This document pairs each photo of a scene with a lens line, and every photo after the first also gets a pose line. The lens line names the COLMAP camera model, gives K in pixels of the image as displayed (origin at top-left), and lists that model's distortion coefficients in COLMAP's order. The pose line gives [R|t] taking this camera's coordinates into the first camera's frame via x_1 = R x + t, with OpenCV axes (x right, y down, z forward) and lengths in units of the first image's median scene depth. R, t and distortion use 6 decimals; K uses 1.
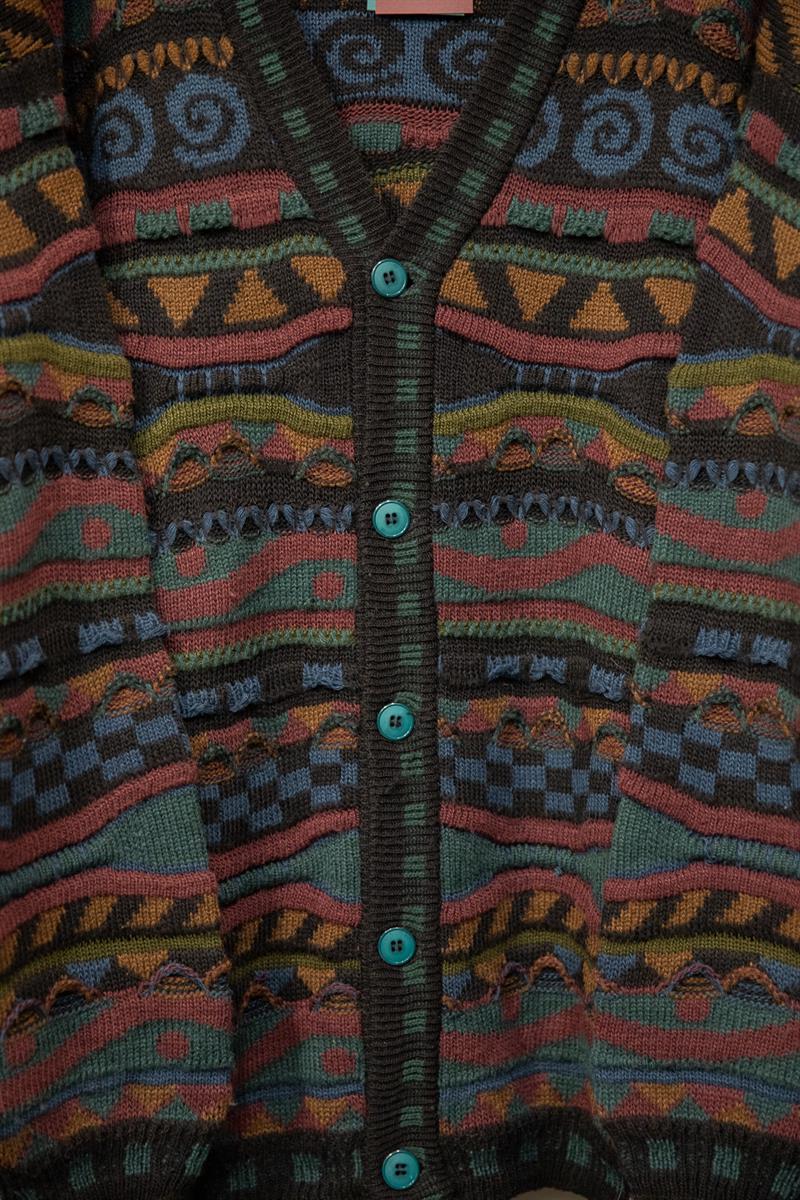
lens RADIAL K [[2131.7, 0, 401.1], [0, 2131.7, 602.1], [0, 0, 1]] dist [0.159537, 0.000000]
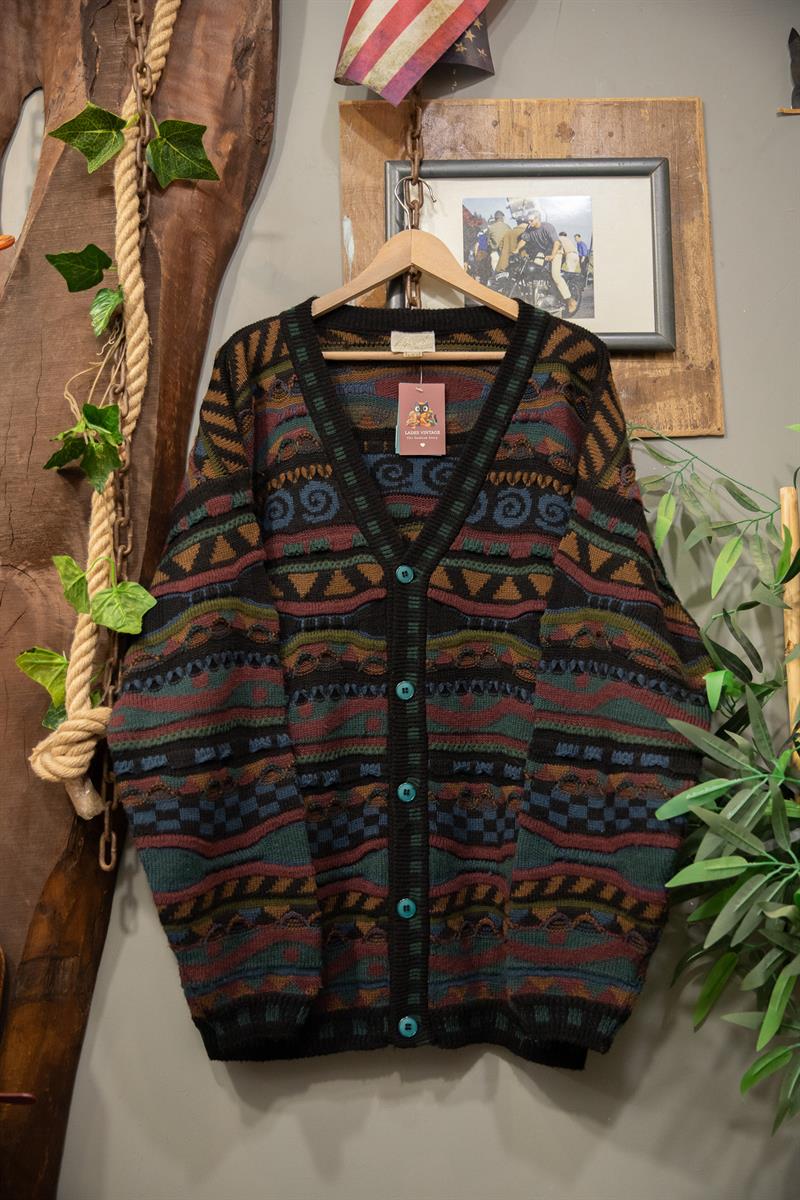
lens RADIAL K [[1188.0, 0, 401.1], [0, 1188.0, 619.0], [0, 0, 1]] dist [-0.012349, 0.000000]
pose [[0.999440, 0.001150, -0.033436, 0.029345], [-0.007642, 0.980832, -0.194704, 0.114519], [0.032571, 0.194851, 0.980292, -0.115081]]
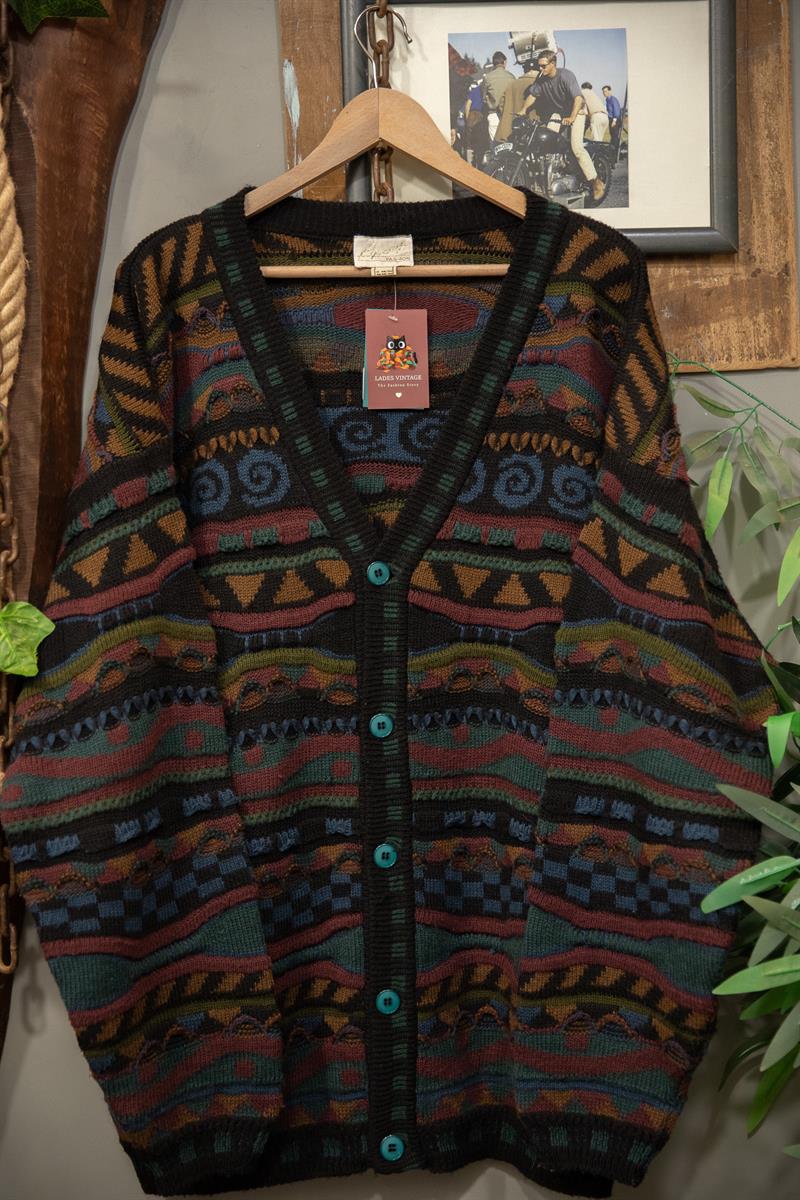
lens RADIAL K [[1652.3, 0, 399.4], [0, 1652.3, 607.4], [0, 0, 1]] dist [0.075857, 0.000000]
pose [[0.999903, -0.011663, -0.007611, 0.019156], [0.011271, 0.998702, -0.049679, -0.066052], [0.008180, 0.049589, 0.998736, -0.218176]]
